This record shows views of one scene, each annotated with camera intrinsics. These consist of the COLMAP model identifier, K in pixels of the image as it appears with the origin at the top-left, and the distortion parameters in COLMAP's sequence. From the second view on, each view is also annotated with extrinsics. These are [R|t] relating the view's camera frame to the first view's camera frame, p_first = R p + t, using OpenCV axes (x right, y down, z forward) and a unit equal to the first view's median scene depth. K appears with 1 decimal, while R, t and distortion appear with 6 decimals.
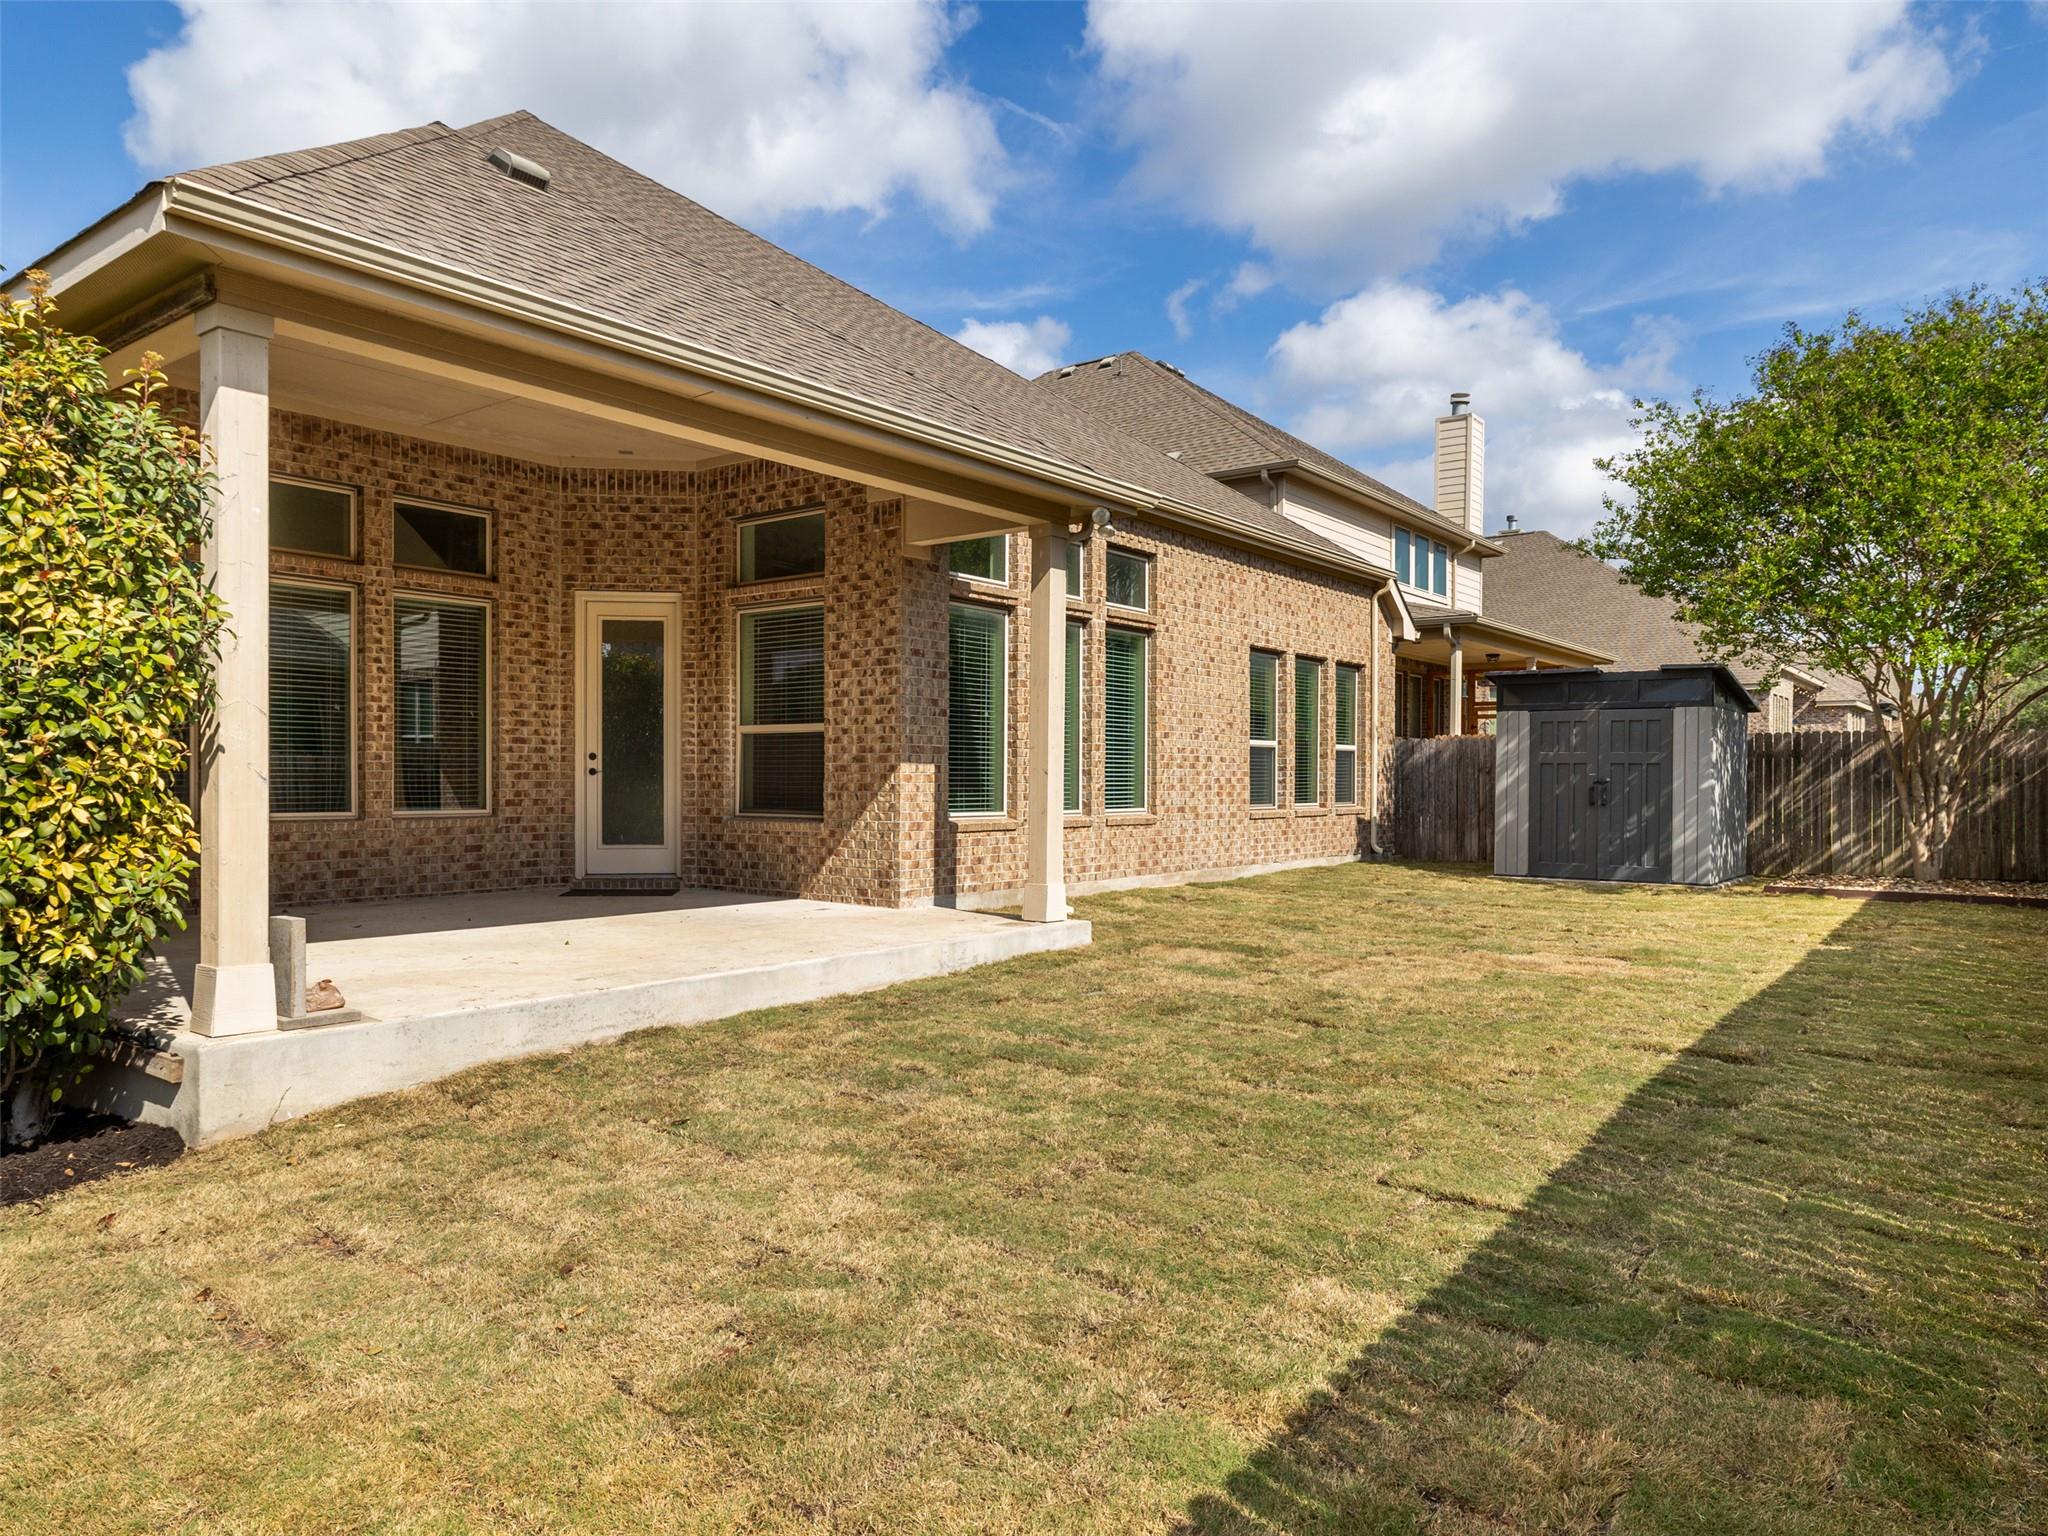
lens RADIAL K [[1356.1, 0, 1051.9], [0, 1356.1, 794.6], [0, 0, 1]] dist [0.003522, 0.001251]
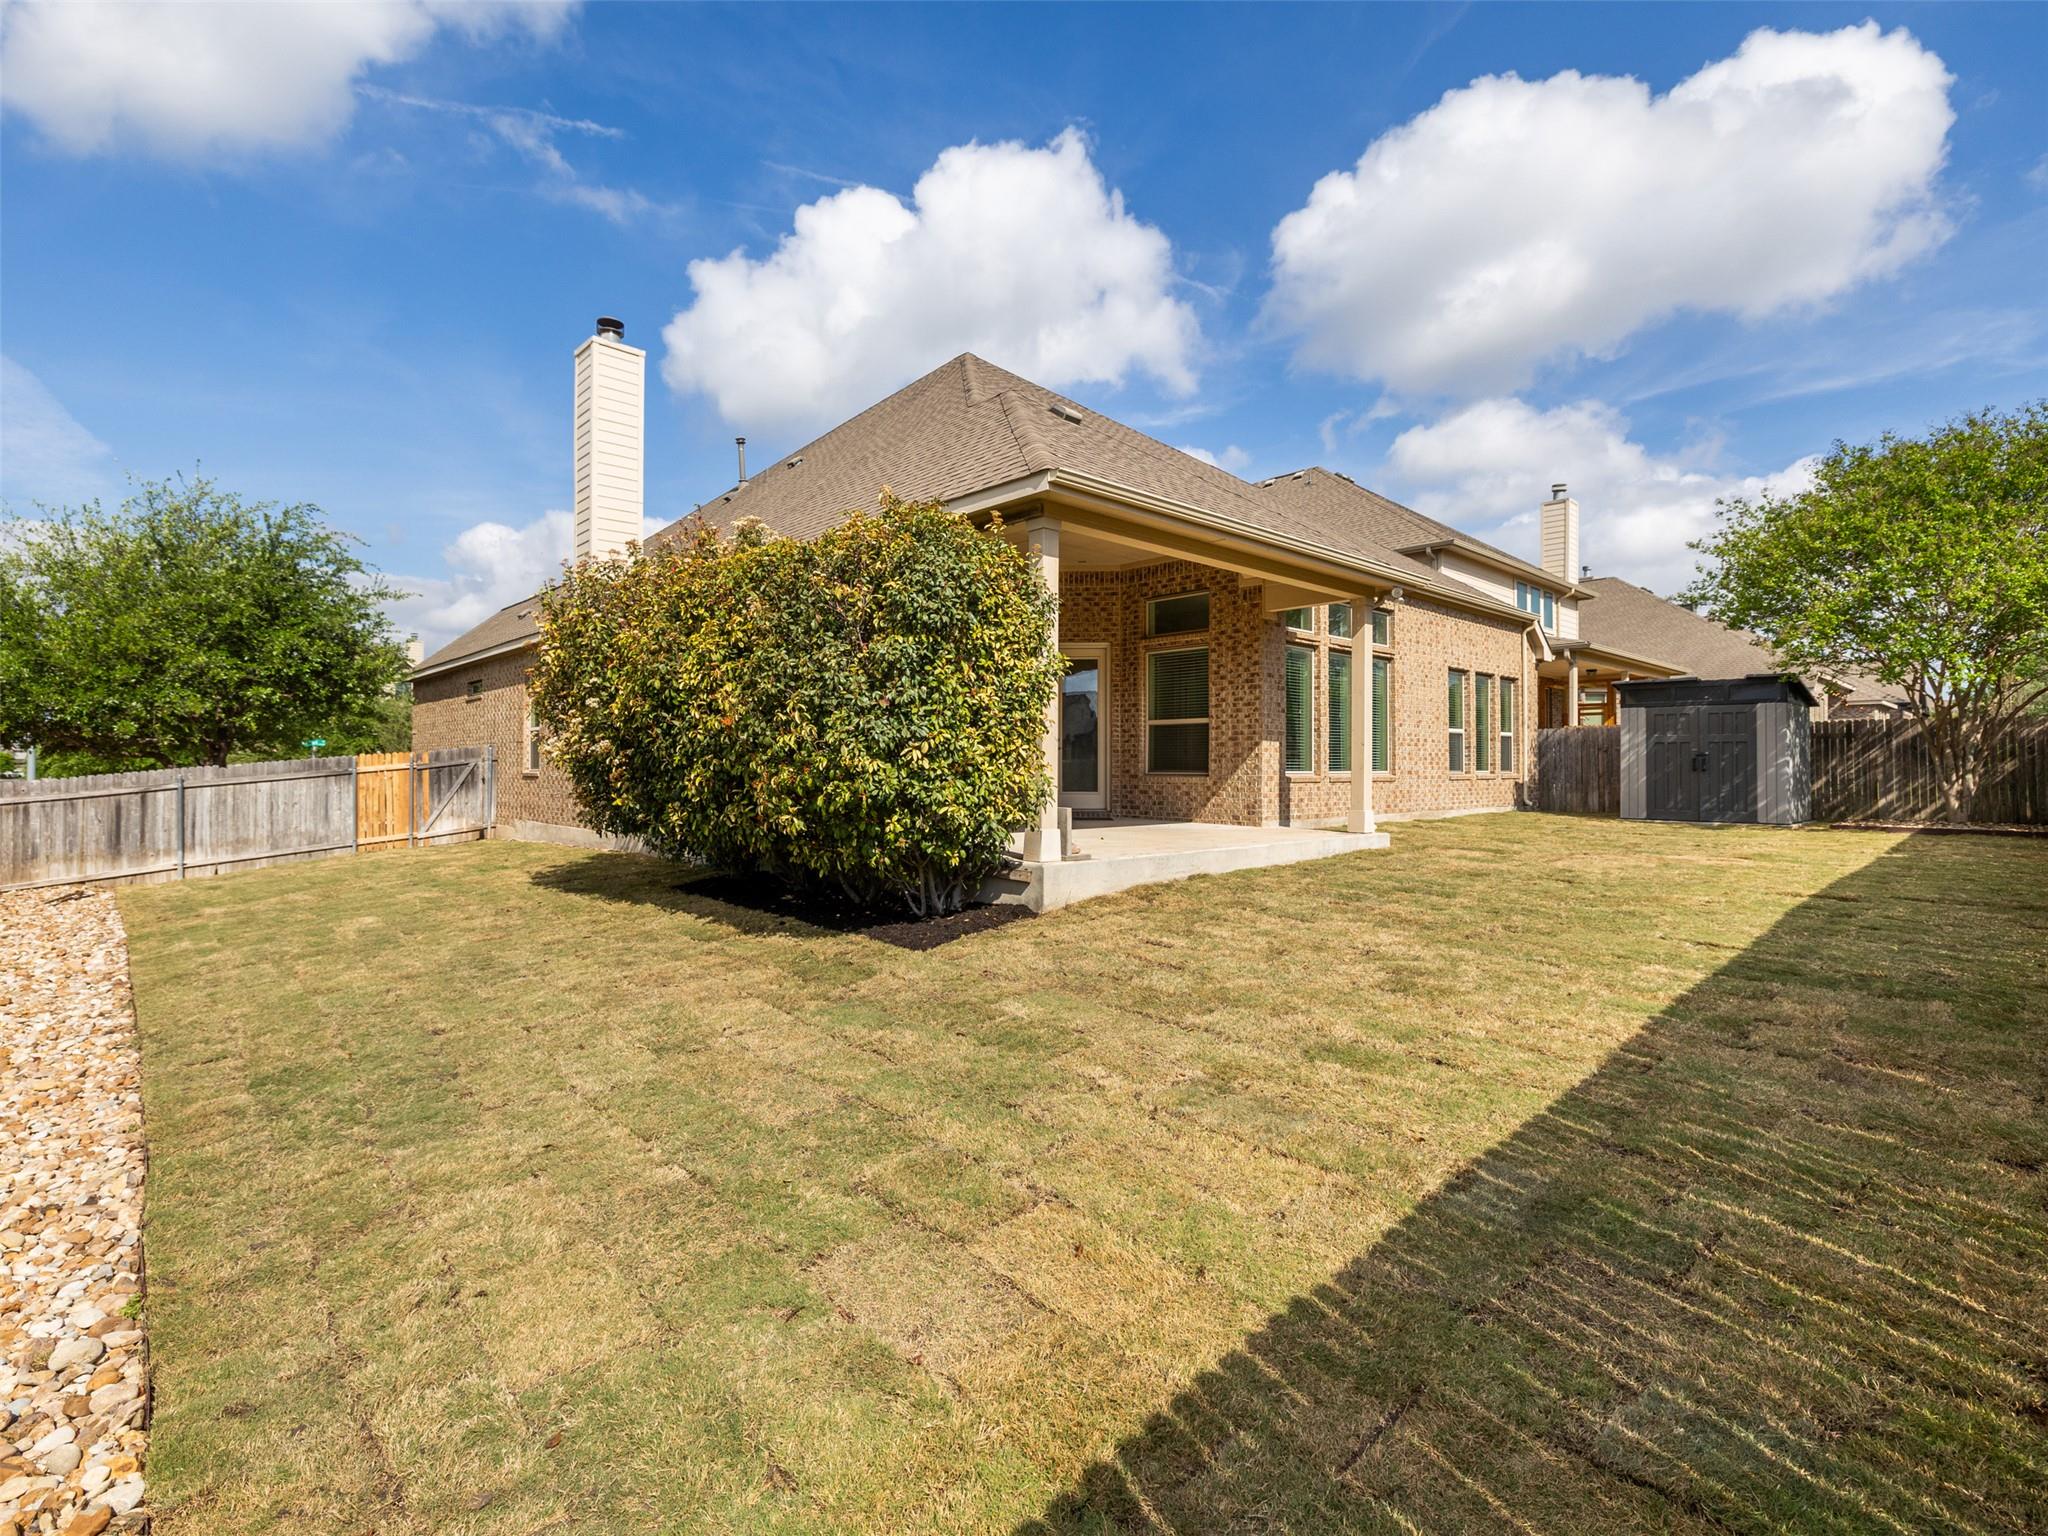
lens RADIAL K [[999.4, 0, 1019.2], [0, 999.4, 752.6], [0, 0, 1]] dist [0.001402, 0.000135]
pose [[0.985140, -0.004909, -0.171685, -0.180000], [0.000077, 0.999604, -0.028140, 0.024510], [0.171755, 0.027709, 0.984750, -0.253035]]
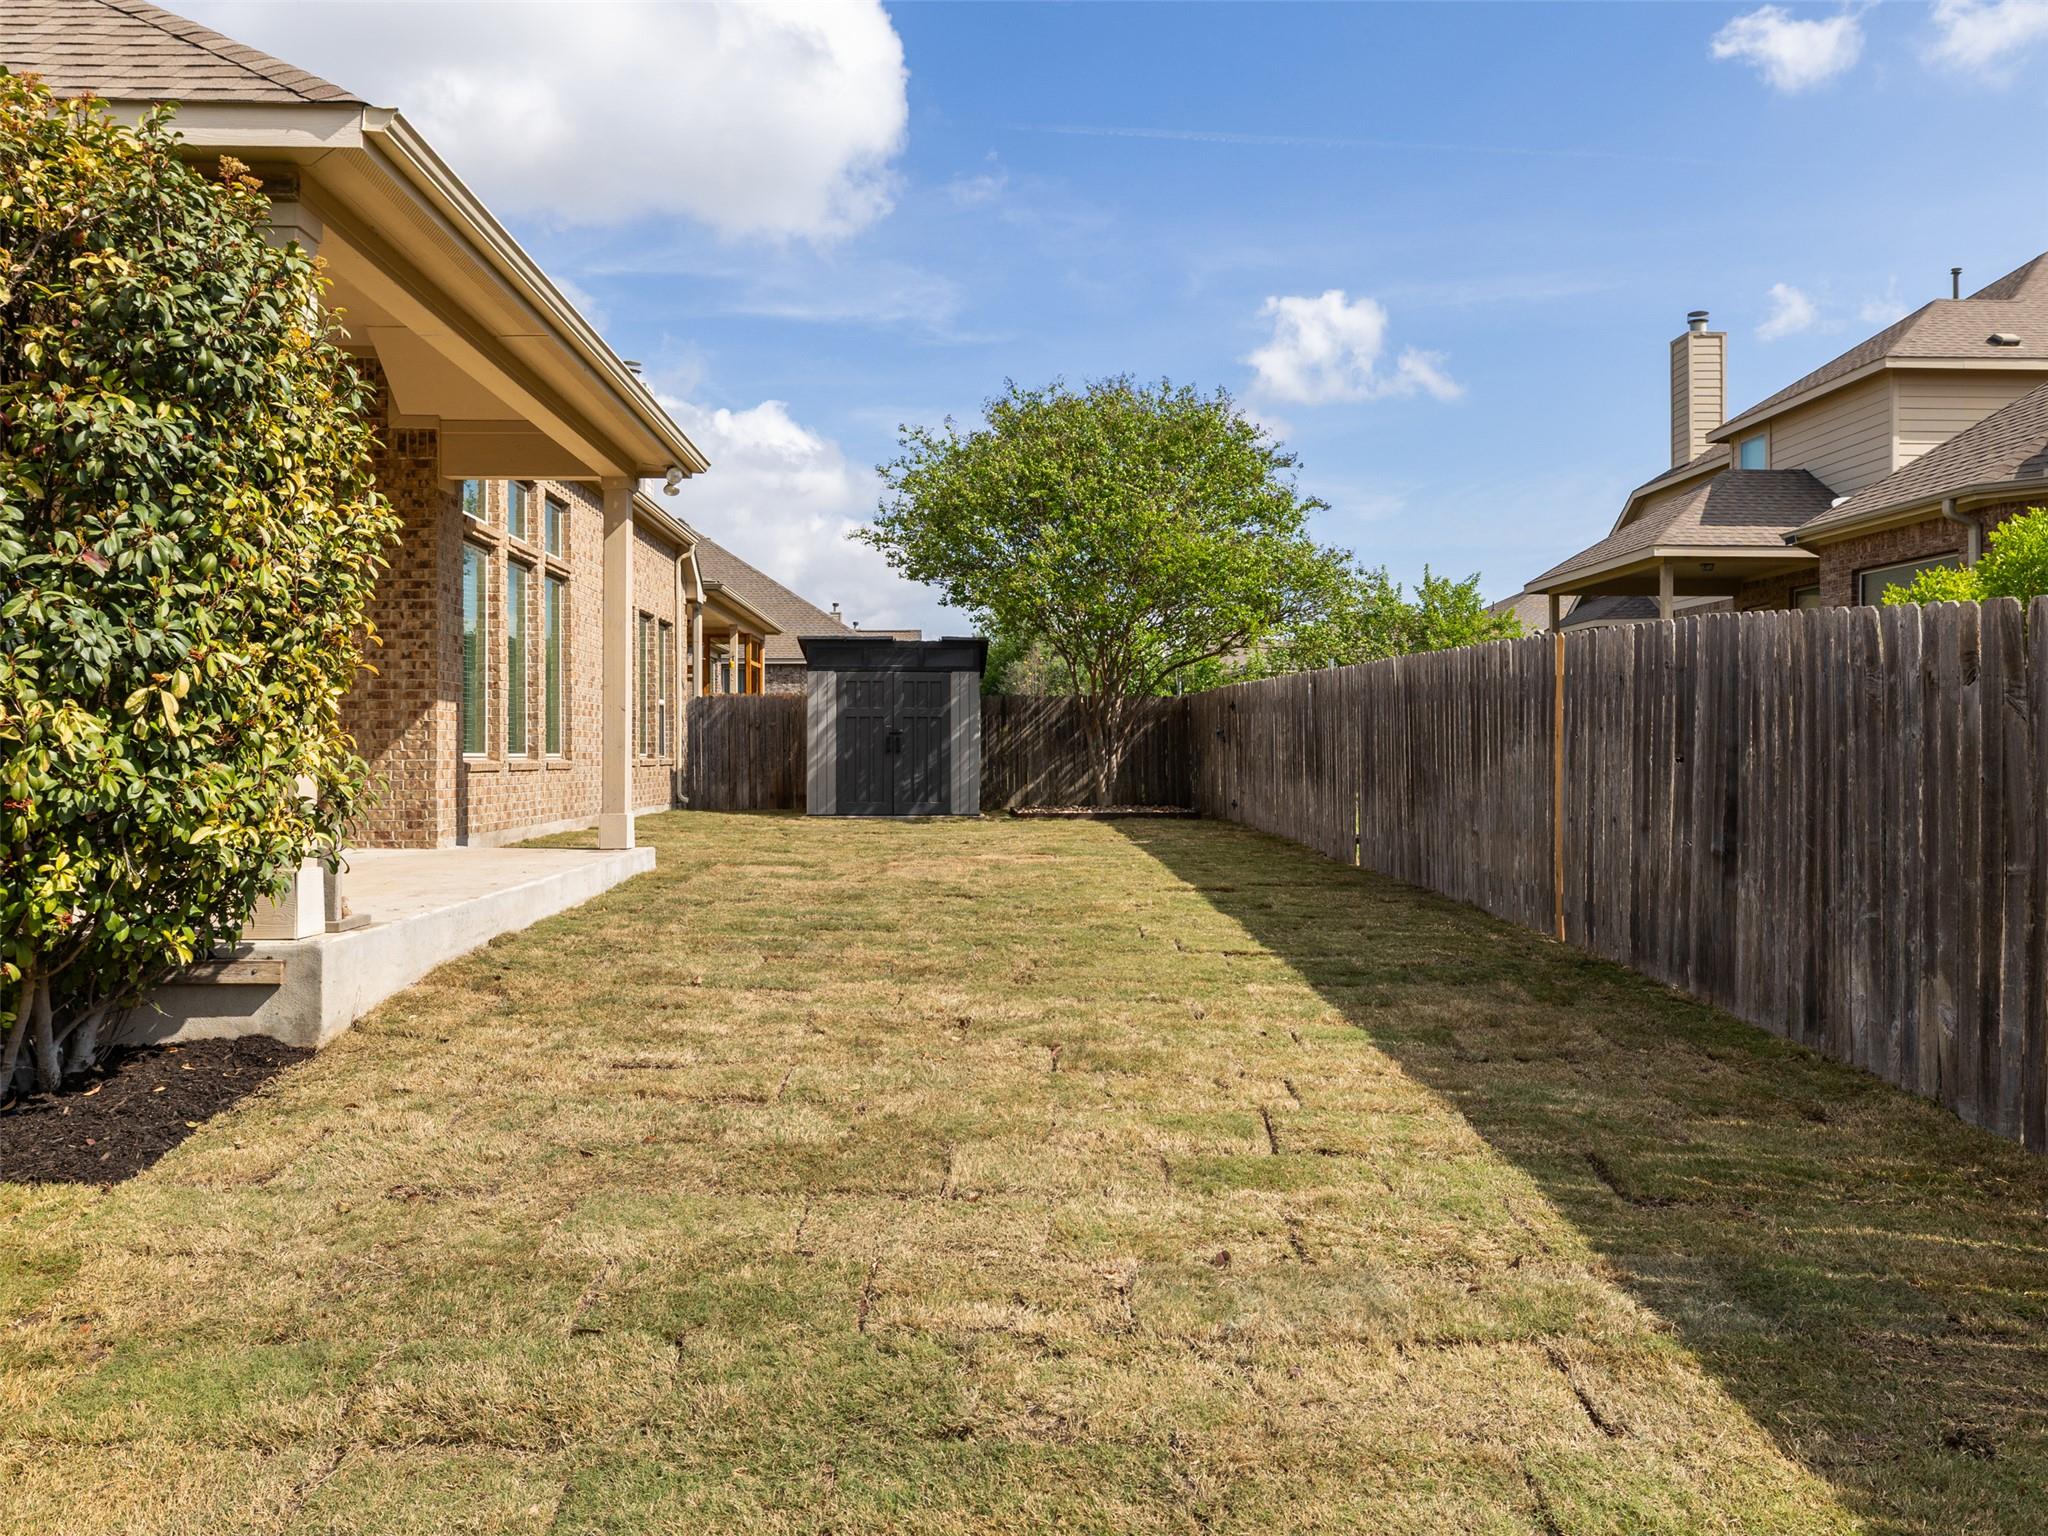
lens RADIAL K [[1451.6, 0, 1068.7], [0, 1451.6, 763.2], [0, 0, 1]] dist [-0.004377, -0.002098]
pose [[0.756715, -0.009494, 0.653676, -0.413997], [0.013651, 0.999906, -0.001280, 0.027667], [-0.653603, 0.009891, 0.756773, -0.080682]]
